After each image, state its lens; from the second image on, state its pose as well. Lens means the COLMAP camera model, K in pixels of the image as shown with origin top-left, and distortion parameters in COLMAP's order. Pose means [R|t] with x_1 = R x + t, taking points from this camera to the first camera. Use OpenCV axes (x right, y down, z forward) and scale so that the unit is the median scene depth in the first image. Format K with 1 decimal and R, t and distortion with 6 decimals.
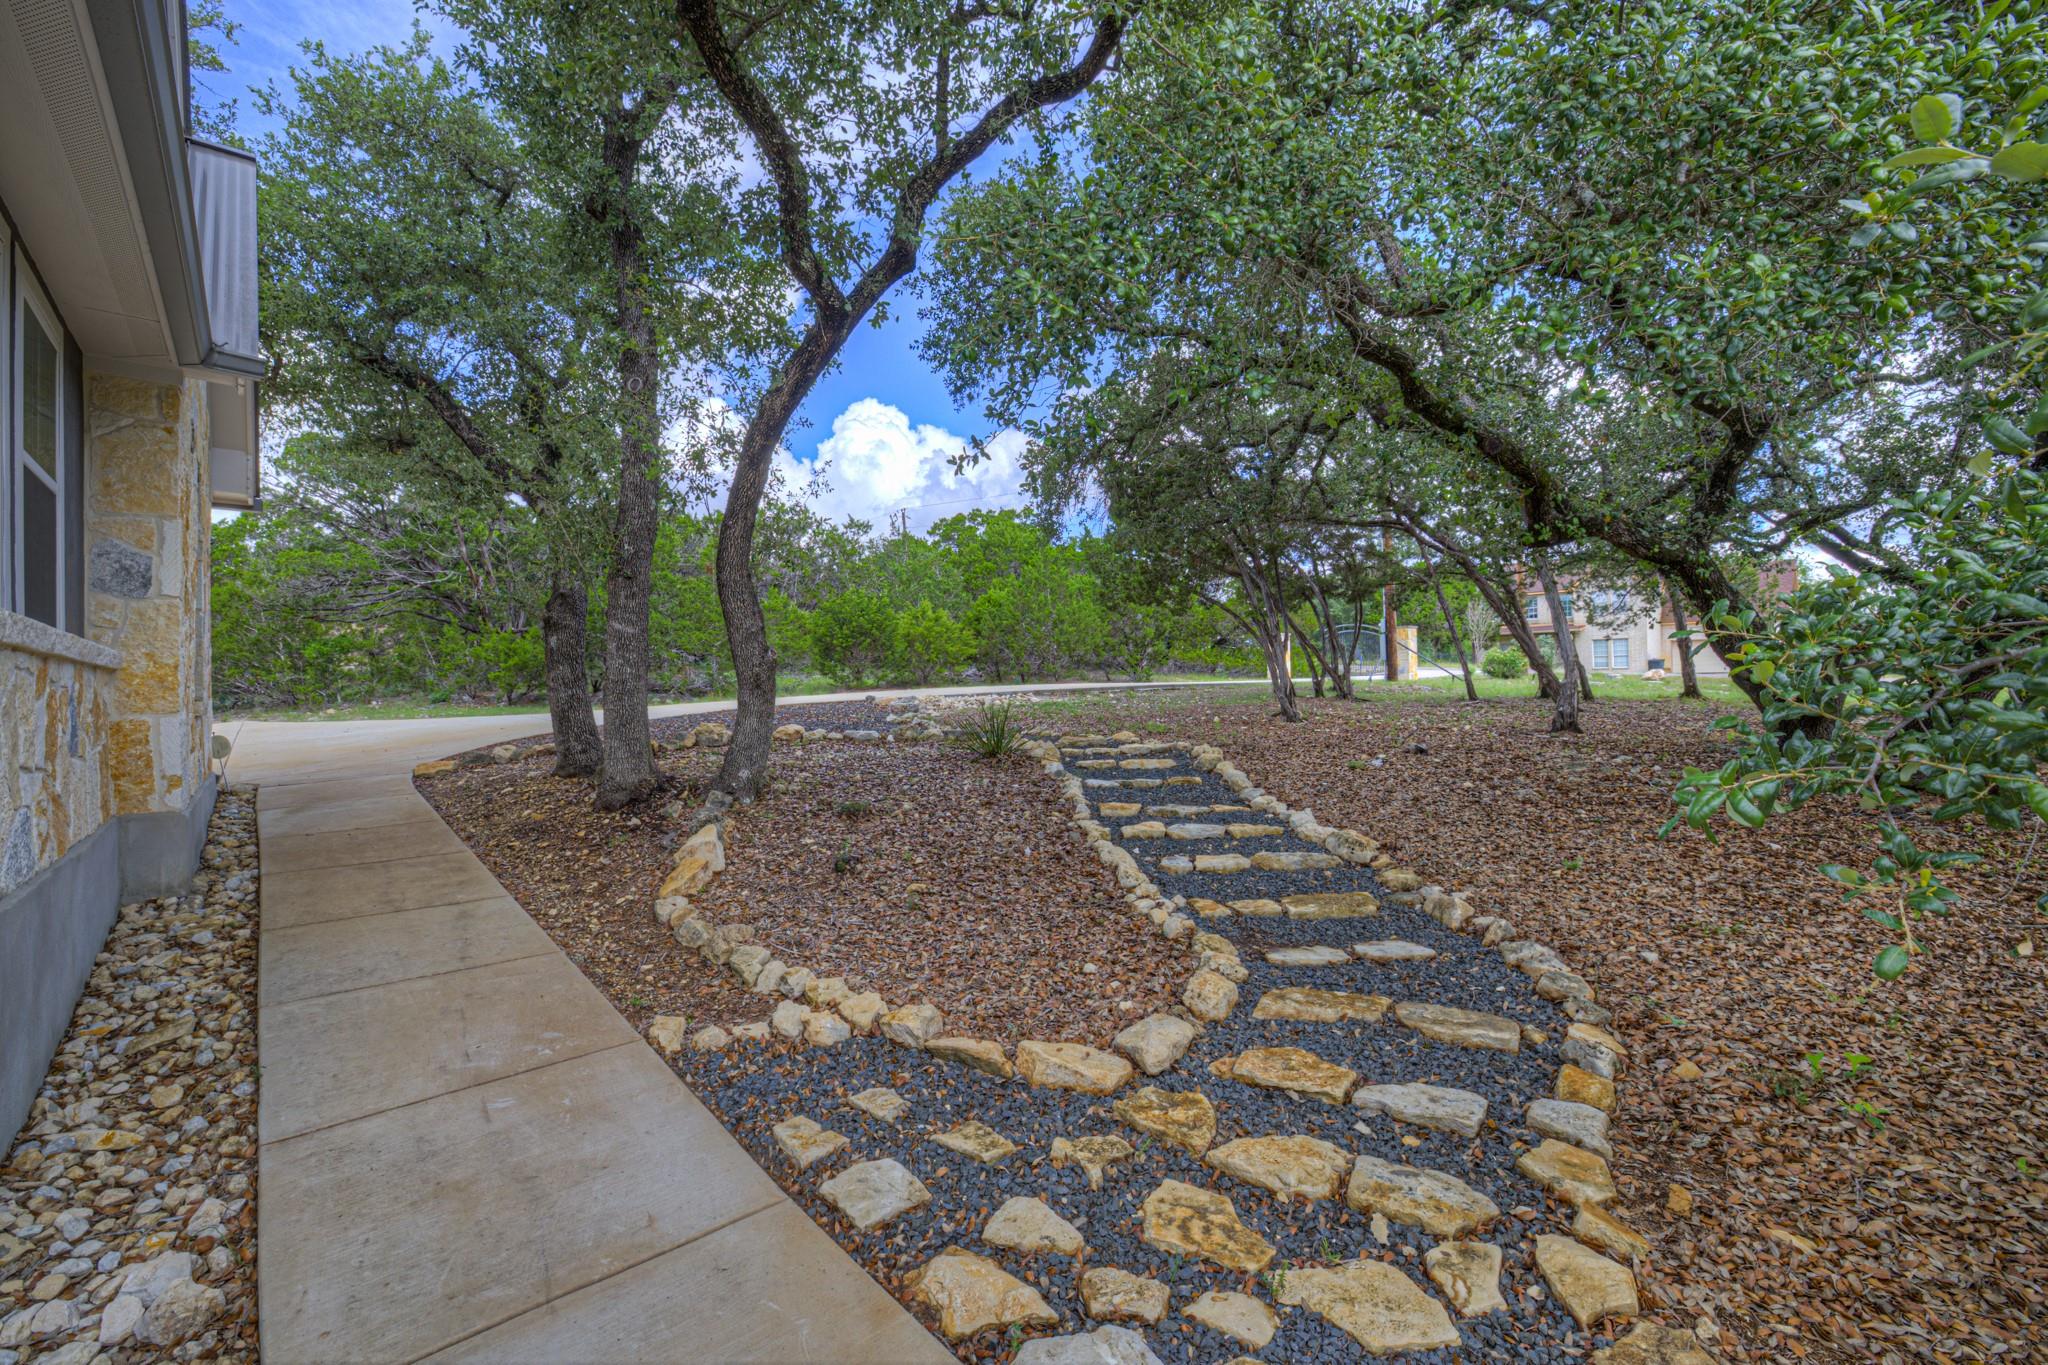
lens RADIAL K [[866.0, 0, 1030.5], [0, 866.0, 679.8], [0, 0, 1]] dist [-0.011112, 0.001383]
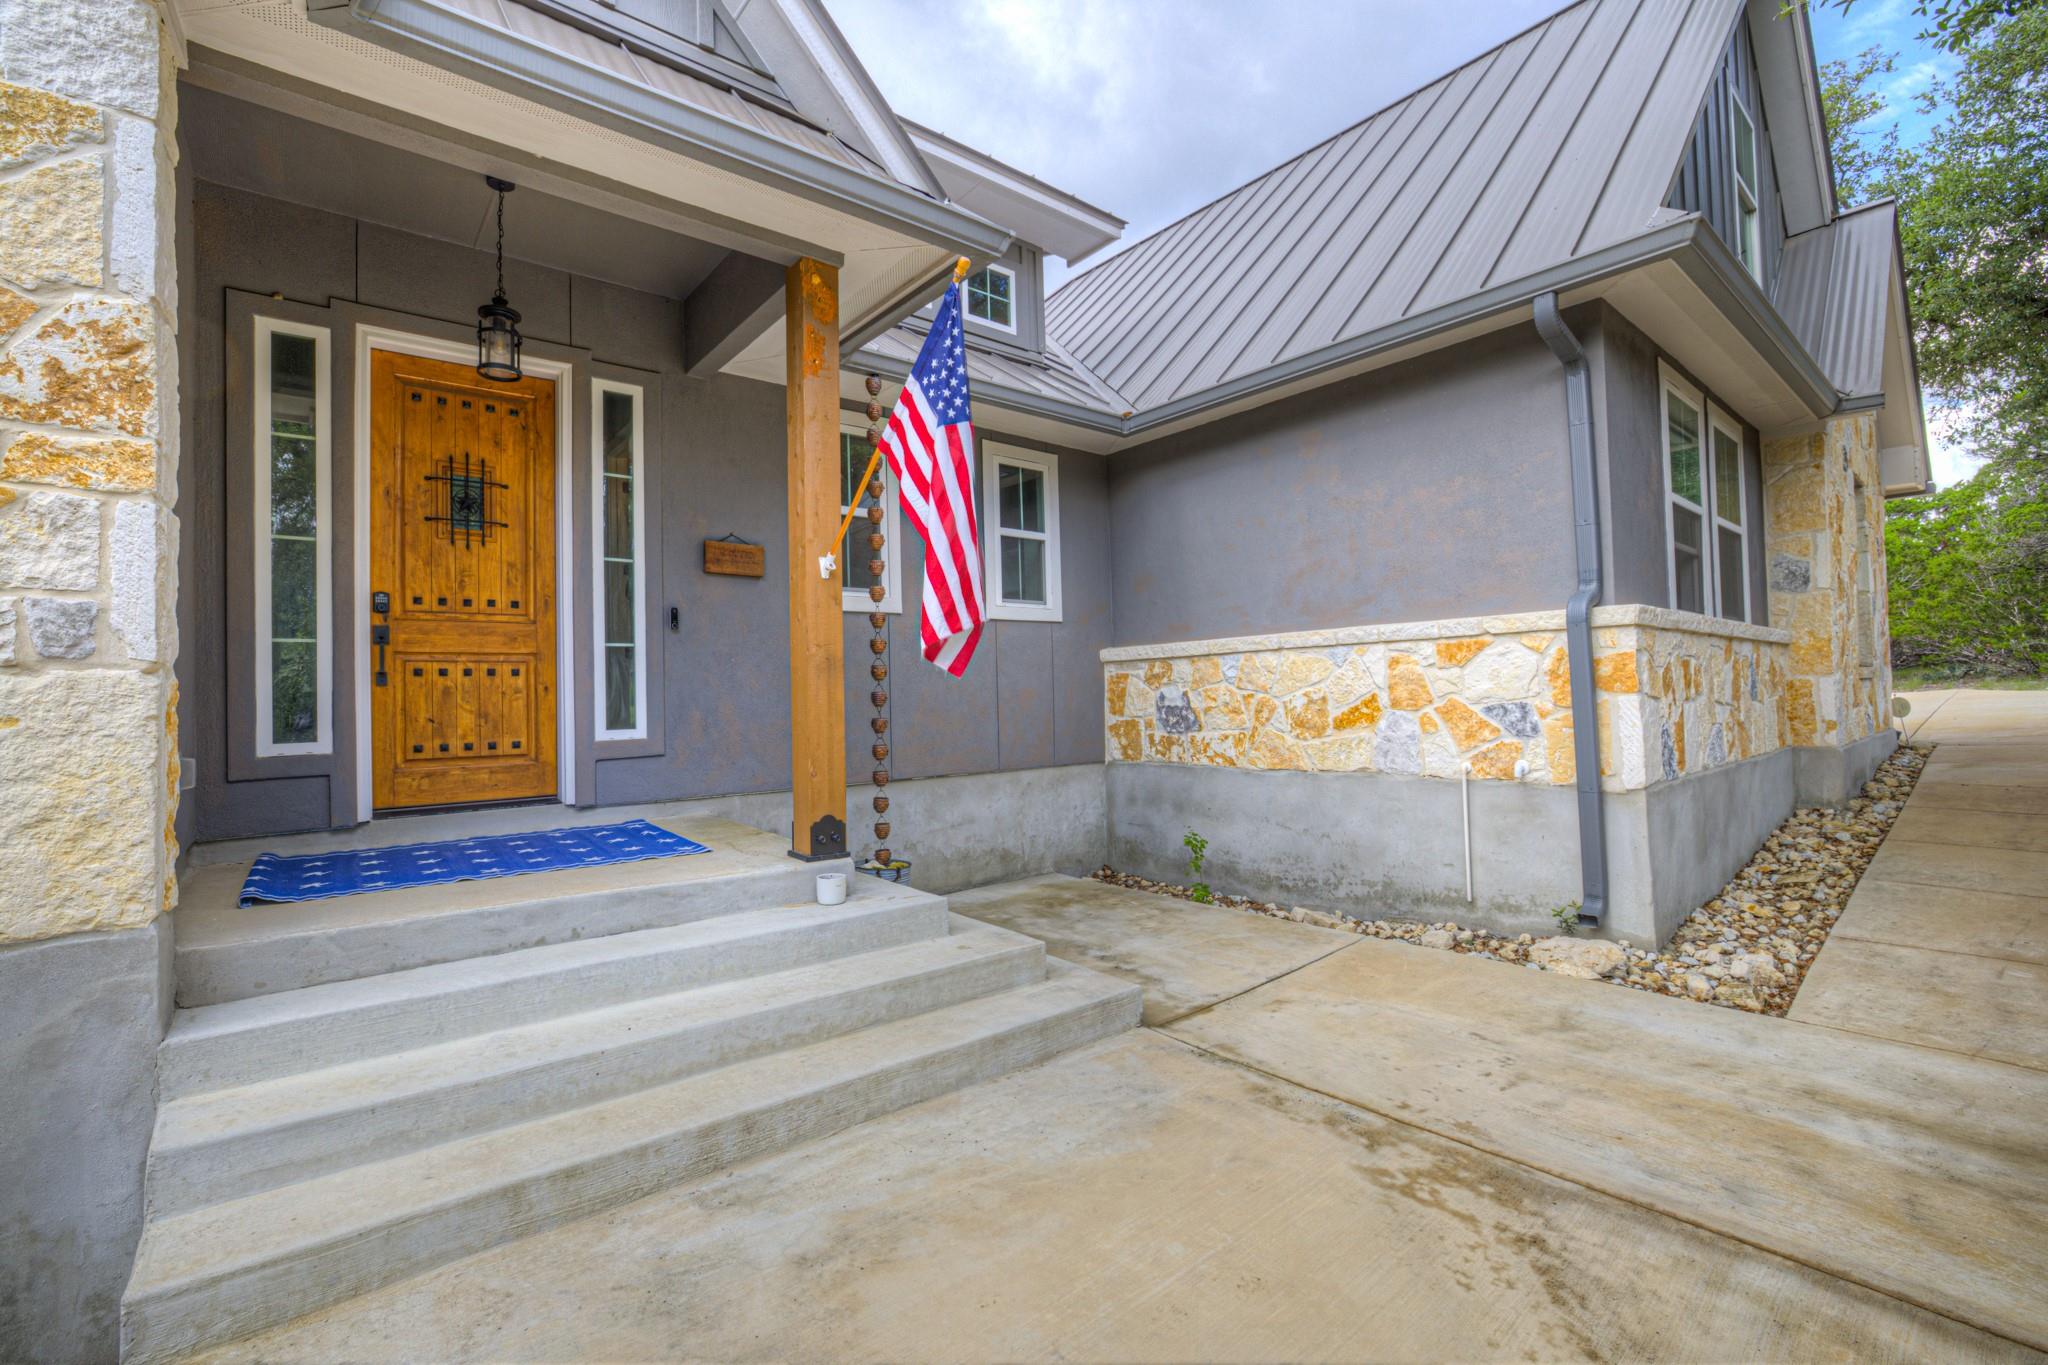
lens RADIAL K [[866.0, 0, 1028.5], [0, 866.0, 671.9], [0, 0, 1]] dist [-0.011112, 0.001383]
pose [[-0.022514, -0.008120, -0.999714, 0.474778], [0.031424, 0.999467, -0.008826, 0.008948], [0.999253, -0.031614, -0.022247, -0.286791]]
